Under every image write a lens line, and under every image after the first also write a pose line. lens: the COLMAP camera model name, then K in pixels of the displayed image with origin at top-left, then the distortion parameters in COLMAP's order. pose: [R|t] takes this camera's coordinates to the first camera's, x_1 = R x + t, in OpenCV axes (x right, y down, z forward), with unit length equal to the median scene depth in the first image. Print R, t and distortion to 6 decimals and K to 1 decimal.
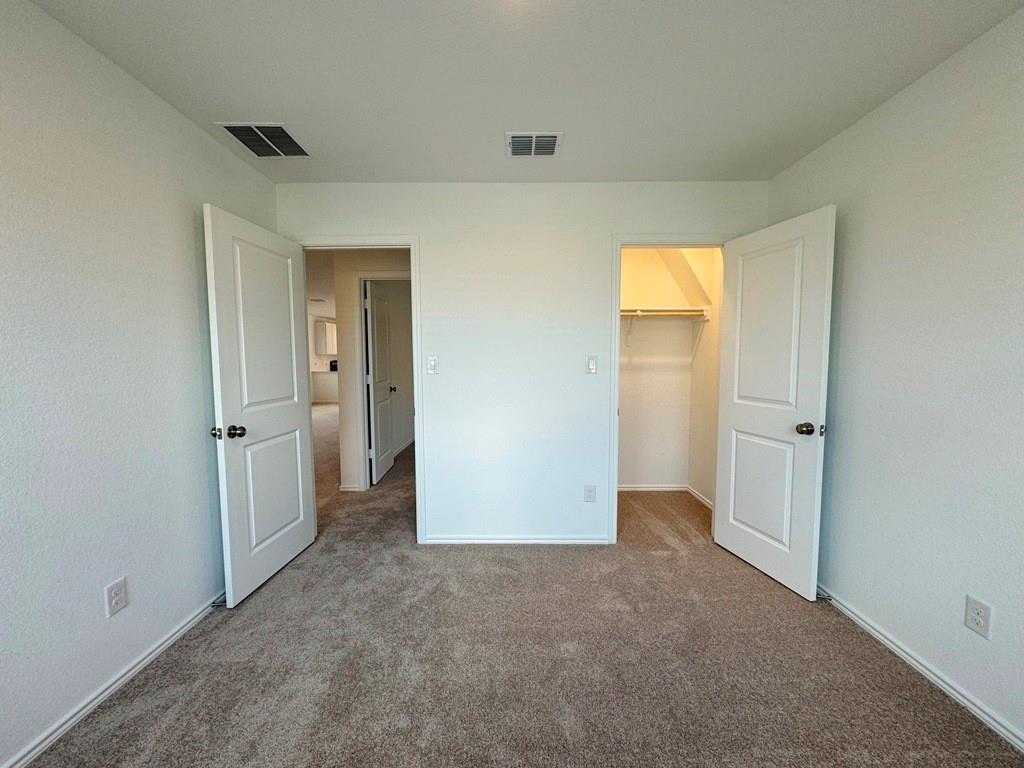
lens RADIAL K [[416.0, 0, 511.0], [0, 416.0, 382.8], [0, 0, 1]] dist [0.001033, -0.000166]
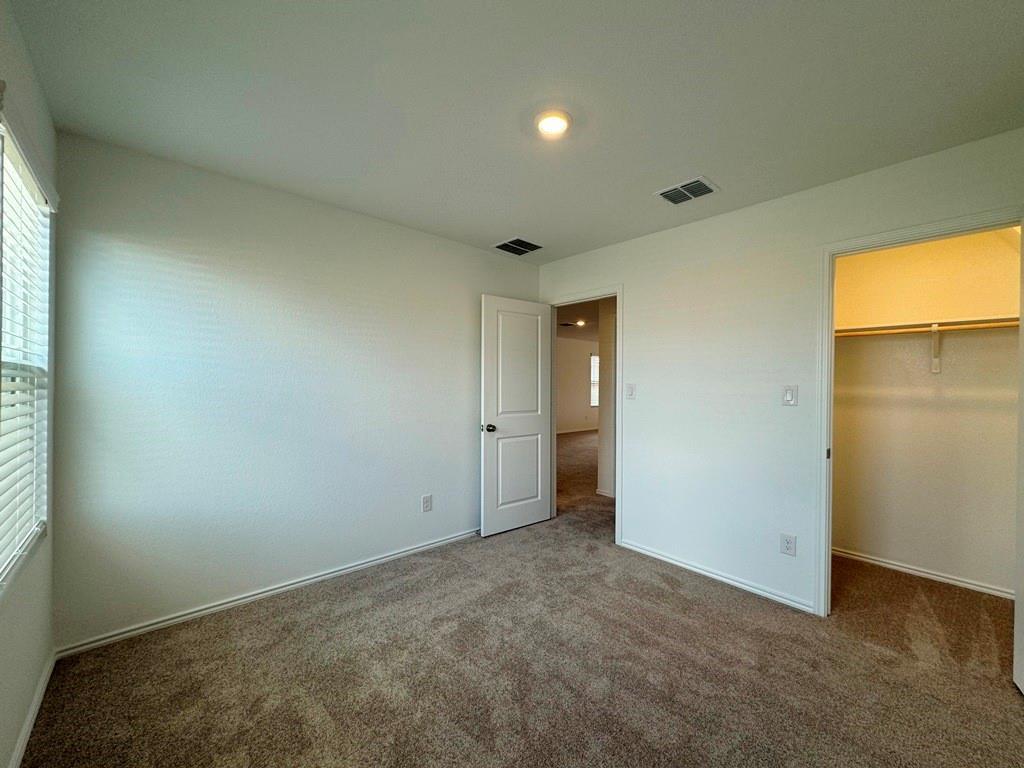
lens RADIAL K [[427.4, 0, 513.9], [0, 427.4, 381.7], [0, 0, 1]] dist [-0.000674, -0.000118]
pose [[0.656732, 0.007230, -0.754089, 0.566048], [-0.059612, 0.997323, -0.042354, 0.000925], [0.751764, 0.072768, 0.655405, -0.038962]]
